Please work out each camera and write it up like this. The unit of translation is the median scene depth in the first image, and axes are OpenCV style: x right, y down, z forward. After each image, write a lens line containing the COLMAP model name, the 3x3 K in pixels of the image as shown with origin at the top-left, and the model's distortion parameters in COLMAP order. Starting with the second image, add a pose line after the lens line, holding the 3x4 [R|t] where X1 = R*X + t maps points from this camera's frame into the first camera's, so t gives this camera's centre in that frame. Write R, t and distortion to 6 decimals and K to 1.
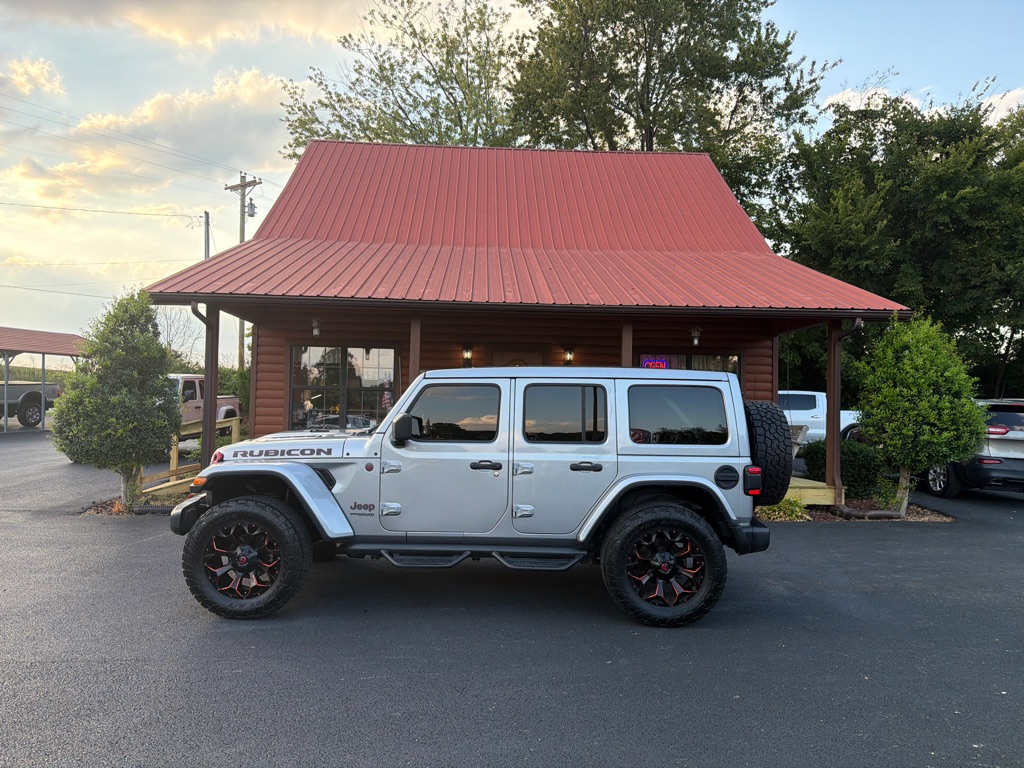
lens RADIAL K [[706.6, 0, 510.6], [0, 706.6, 394.8], [0, 0, 1]] dist [0.025708, -0.036167]
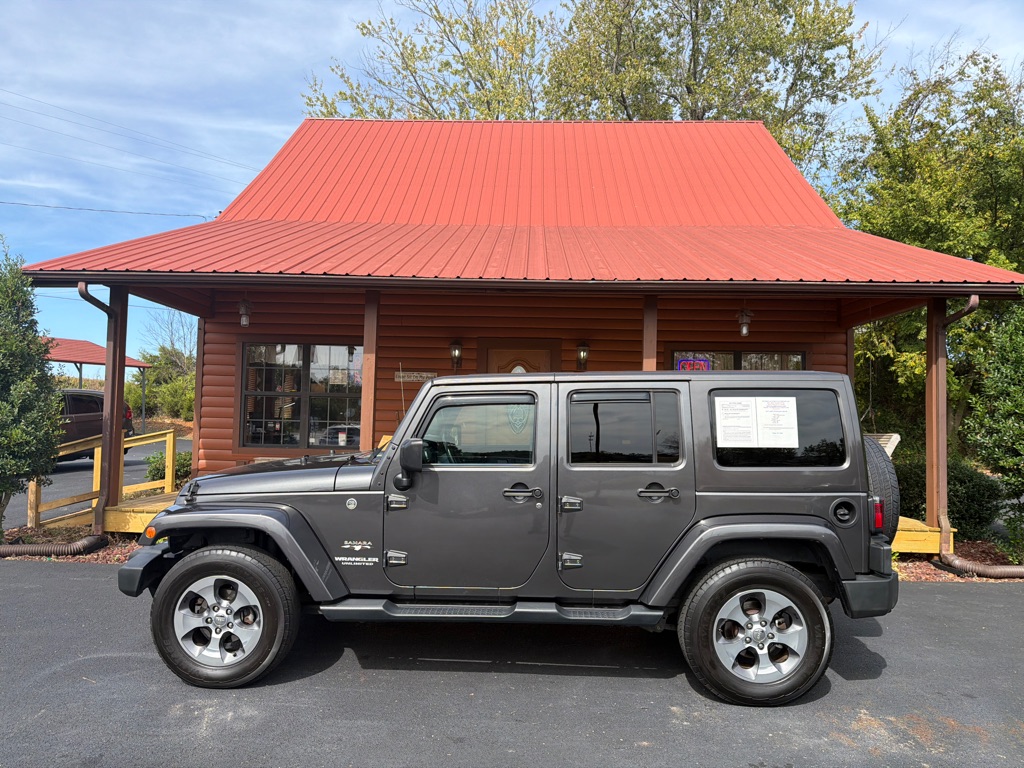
lens RADIAL K [[706.6, 0, 507.6], [0, 706.6, 393.9], [0, 0, 1]] dist [0.025708, -0.036167]
pose [[0.997041, -0.000977, -0.076866, 0.056595], [-0.000223, 0.999878, -0.015601, 0.002439], [0.076872, 0.015572, 0.996919, 0.188086]]
